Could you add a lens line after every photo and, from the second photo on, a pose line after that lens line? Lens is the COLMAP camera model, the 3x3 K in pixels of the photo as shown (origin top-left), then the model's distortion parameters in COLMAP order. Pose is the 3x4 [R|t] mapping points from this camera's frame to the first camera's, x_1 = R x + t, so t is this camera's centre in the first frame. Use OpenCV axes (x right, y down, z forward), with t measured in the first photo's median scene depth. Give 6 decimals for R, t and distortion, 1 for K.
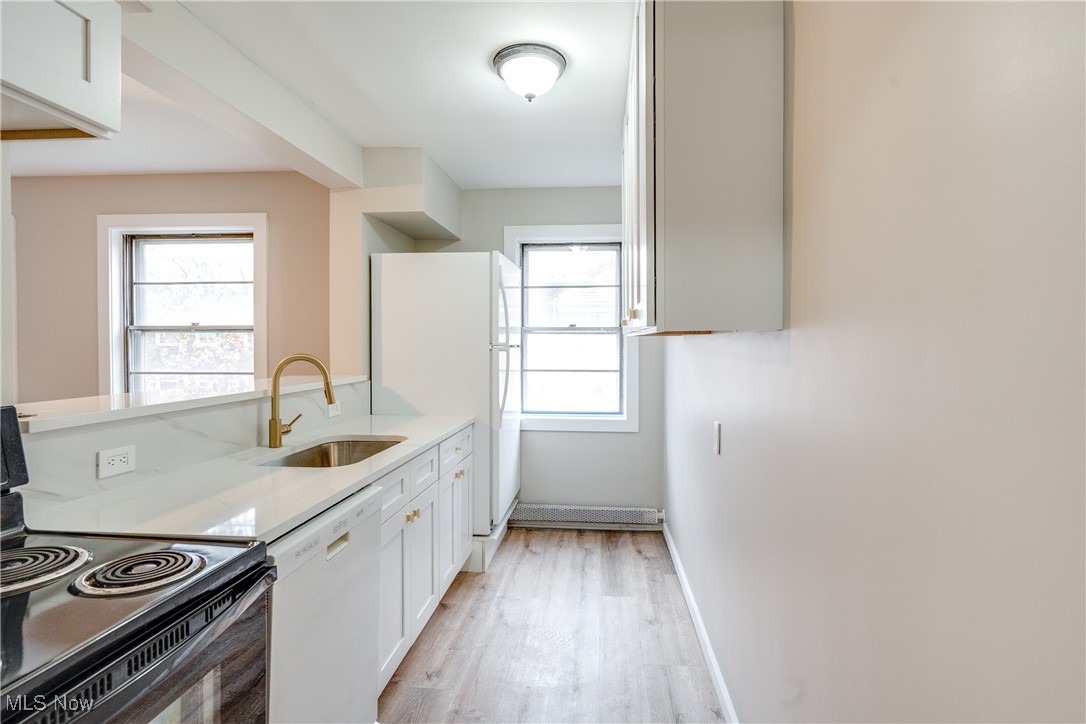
lens RADIAL K [[561.0, 0, 561.1], [0, 561.0, 355.6], [0, 0, 1]] dist [0.001033, 0.000588]
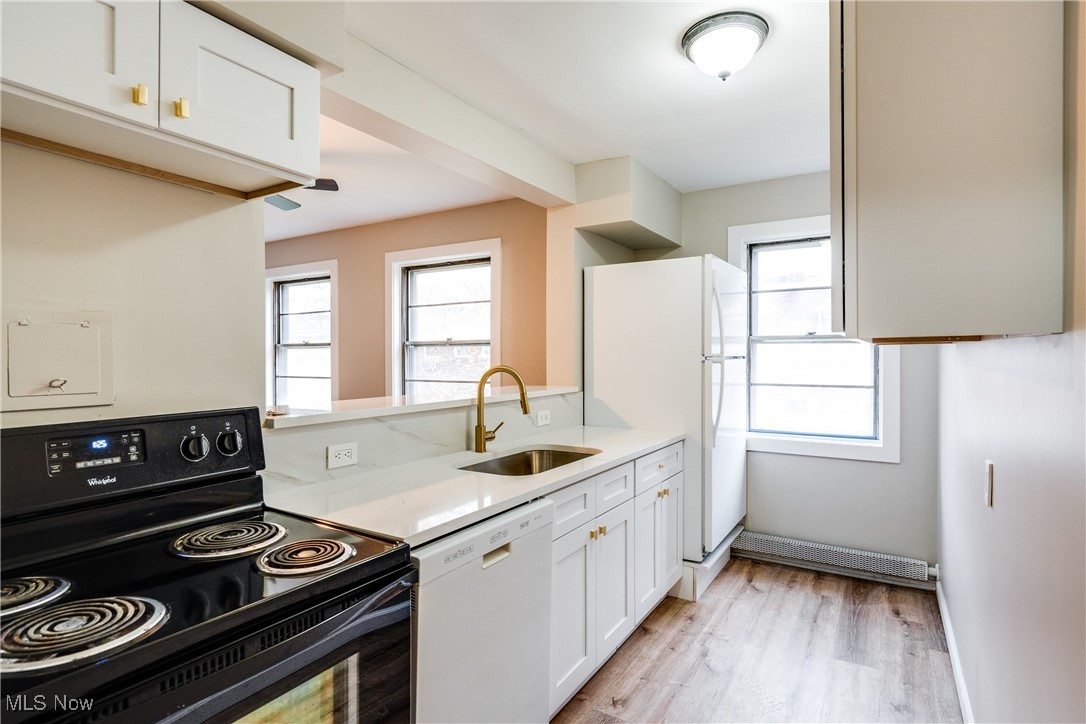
lens RADIAL K [[561.7, 0, 545.3], [0, 561.7, 362.7], [0, 0, 1]] dist [0.001256, 0.001265]
pose [[0.892317, 0.001591, -0.451406, 0.062151], [-0.004733, 0.999972, -0.005831, -0.001861], [0.451384, 0.007340, 0.892300, 0.058744]]
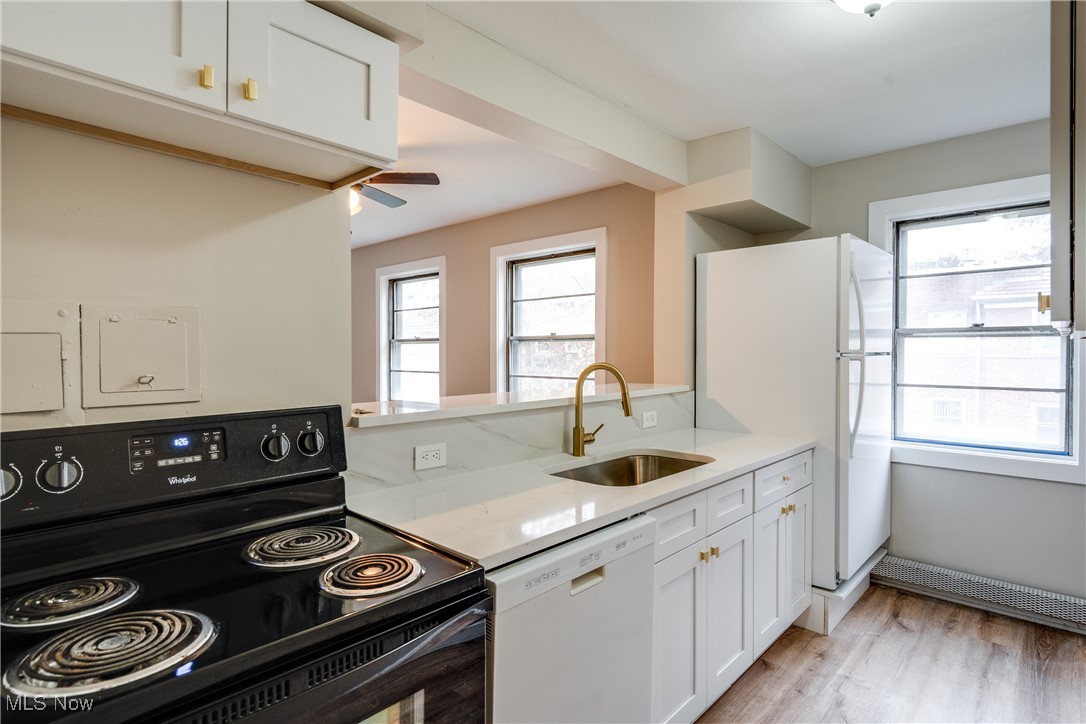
lens RADIAL K [[564.5, 0, 543.6], [0, 564.5, 359.3], [0, 0, 1]] dist [0.003480, 0.000681]
pose [[0.785395, 0.007070, -0.618955, 0.044478], [-0.009949, 0.999950, -0.001203, -0.004283], [0.618915, 0.007103, 0.785426, 0.112530]]
